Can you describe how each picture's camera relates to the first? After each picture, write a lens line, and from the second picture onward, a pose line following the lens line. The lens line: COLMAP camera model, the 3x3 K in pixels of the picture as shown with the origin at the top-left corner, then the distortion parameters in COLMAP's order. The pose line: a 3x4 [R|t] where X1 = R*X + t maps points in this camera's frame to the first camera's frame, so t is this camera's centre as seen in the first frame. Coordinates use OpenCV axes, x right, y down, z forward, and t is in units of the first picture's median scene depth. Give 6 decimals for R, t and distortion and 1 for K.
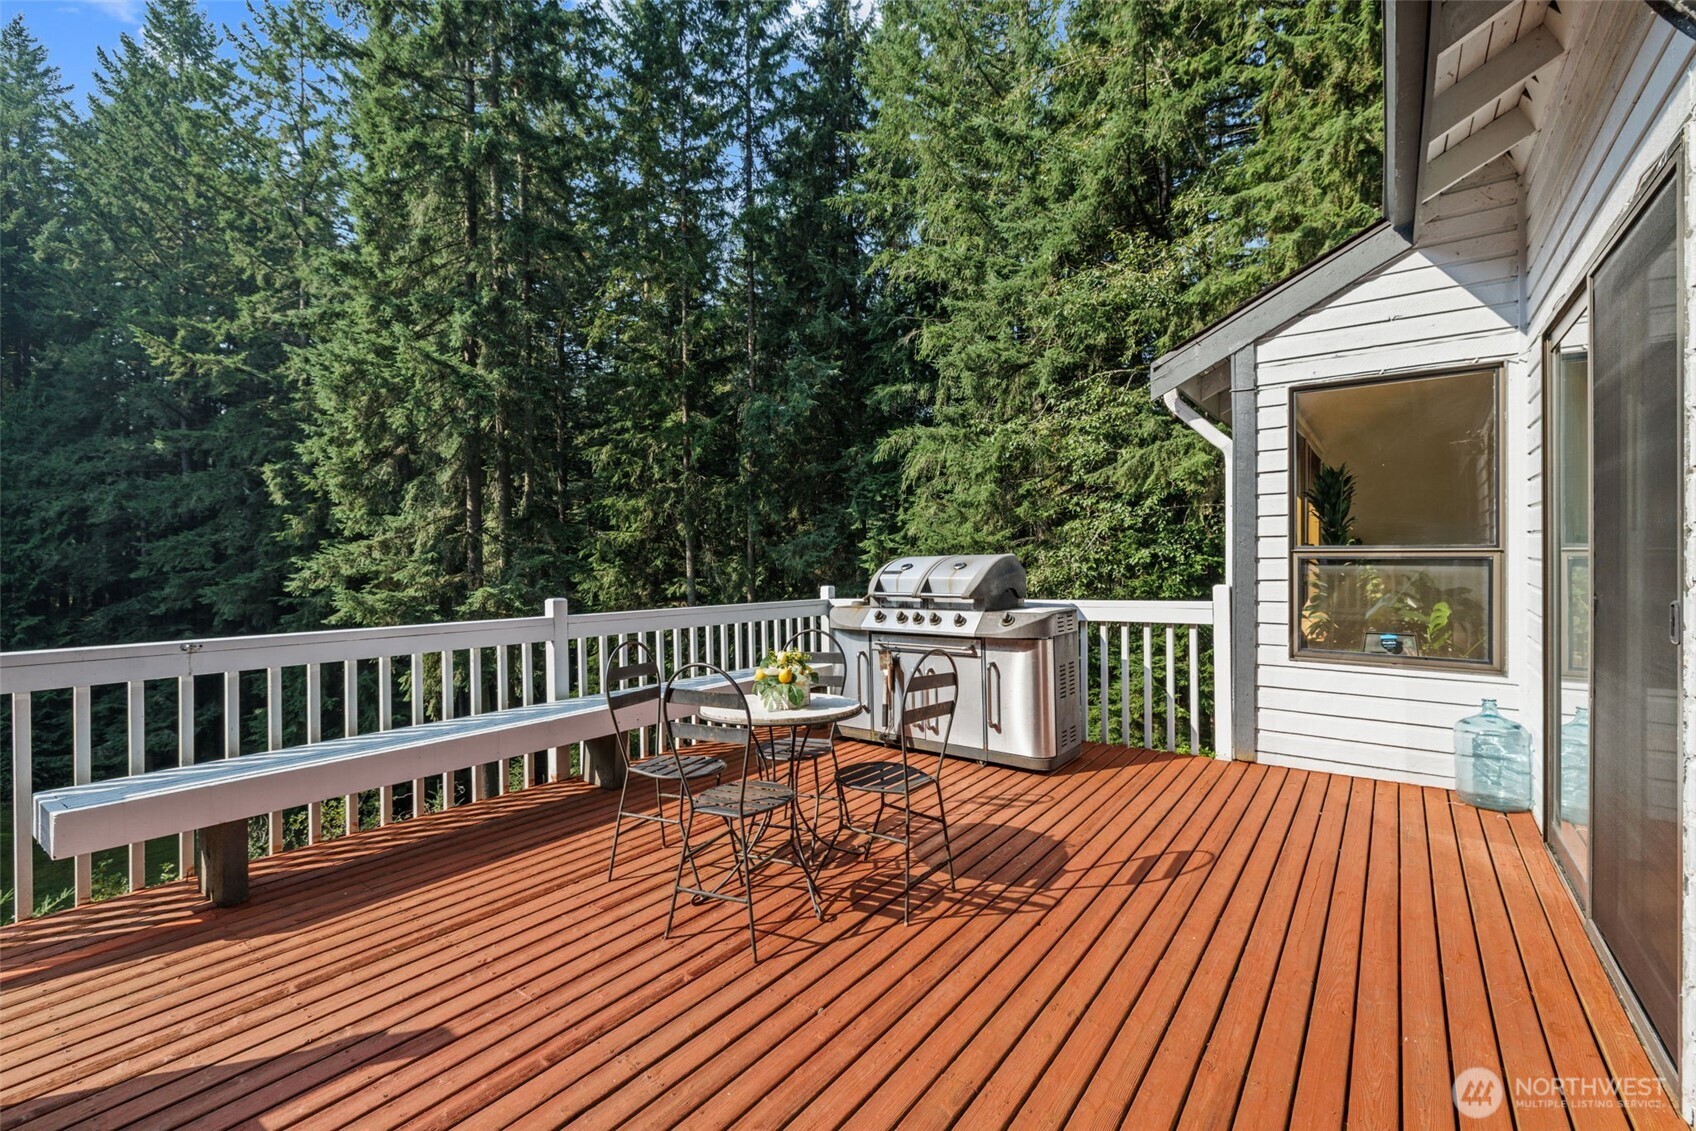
lens RADIAL K [[713.6, 0, 847.5], [0, 713.6, 554.5], [0, 0, 1]] dist [-0.000367, 0.000002]
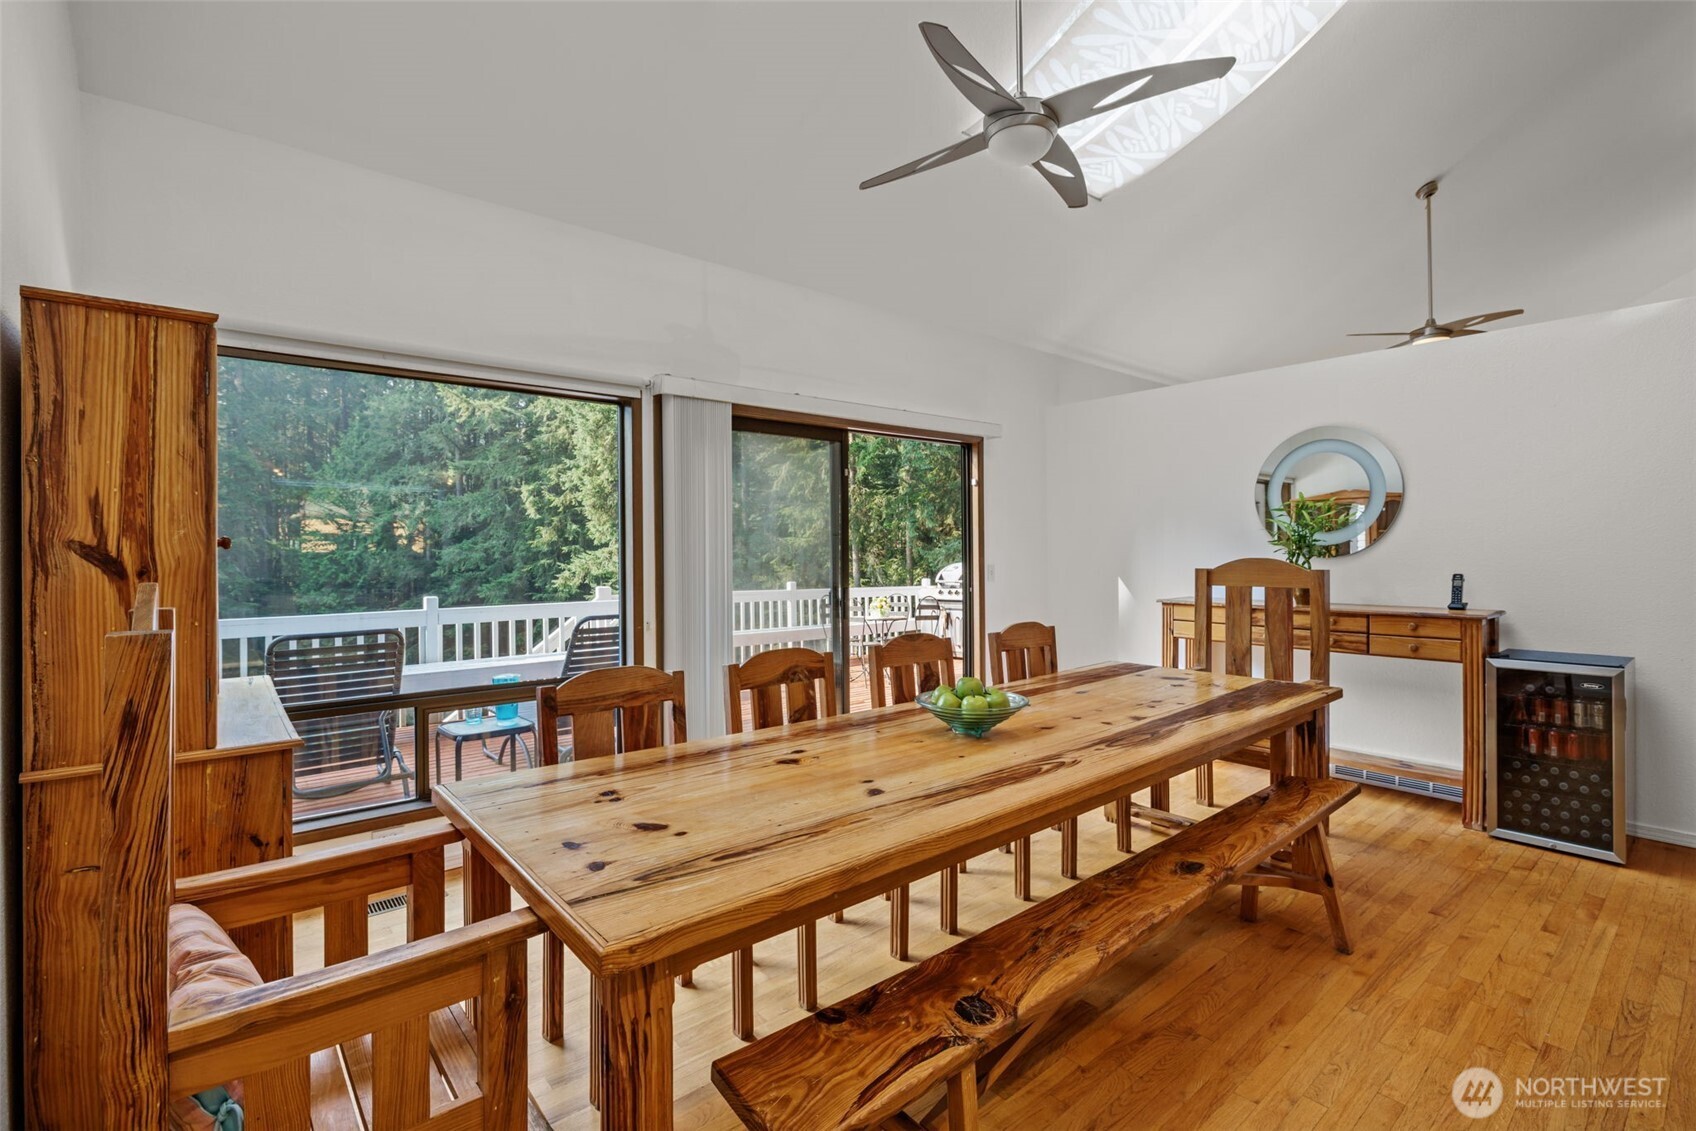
lens RADIAL K [[745.1, 0, 844.1], [0, 745.1, 557.9], [0, 0, 1]] dist [0.003330, 0.000096]
pose [[0.972086, -0.003368, -0.234600, 0.037433], [0.004066, 0.999989, 0.002493, -0.002284], [0.234589, -0.003377, 0.972089, -0.151337]]
